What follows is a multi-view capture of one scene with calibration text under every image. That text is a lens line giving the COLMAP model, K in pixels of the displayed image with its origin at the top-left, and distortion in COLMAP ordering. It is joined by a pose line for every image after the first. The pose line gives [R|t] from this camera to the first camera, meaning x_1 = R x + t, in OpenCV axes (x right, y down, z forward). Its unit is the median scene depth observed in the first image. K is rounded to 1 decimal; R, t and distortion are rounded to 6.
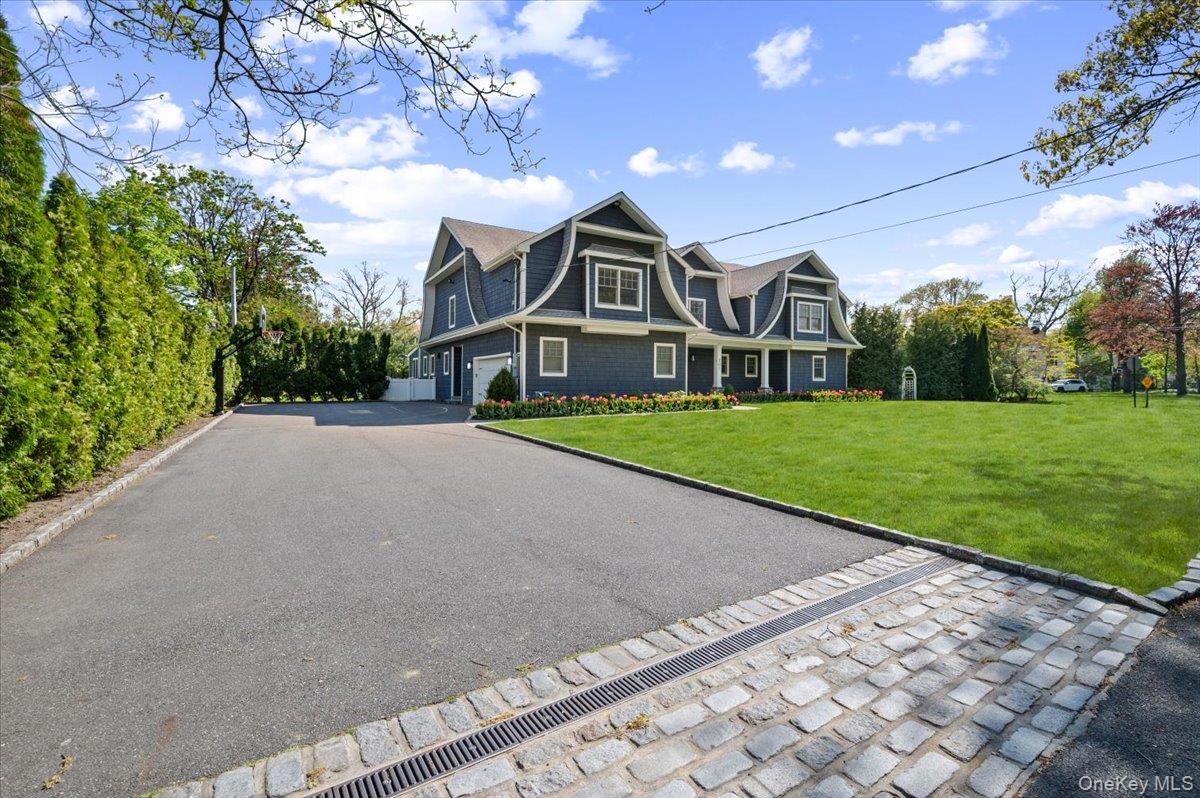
lens RADIAL K [[514.6, 0, 589.7], [0, 514.6, 381.7], [0, 0, 1]] dist [0.009847, -0.001064]
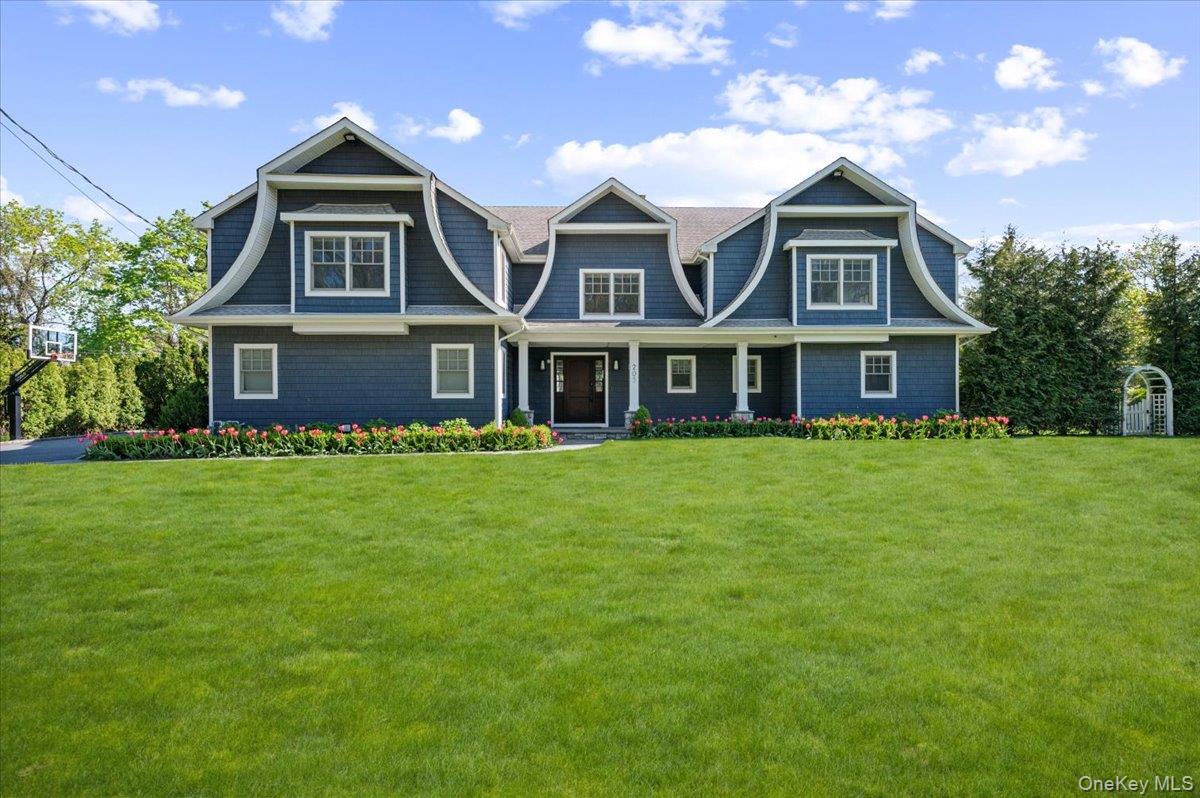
lens RADIAL K [[563.8, 0, 588.0], [0, 563.8, 408.9], [0, 0, 1]] dist [0.002579, 0.001288]
pose [[0.887627, -0.011644, -0.460416, 0.219169], [0.013044, 0.999915, -0.000142, 0.002911], [0.460379, -0.005880, 0.887703, 0.163238]]
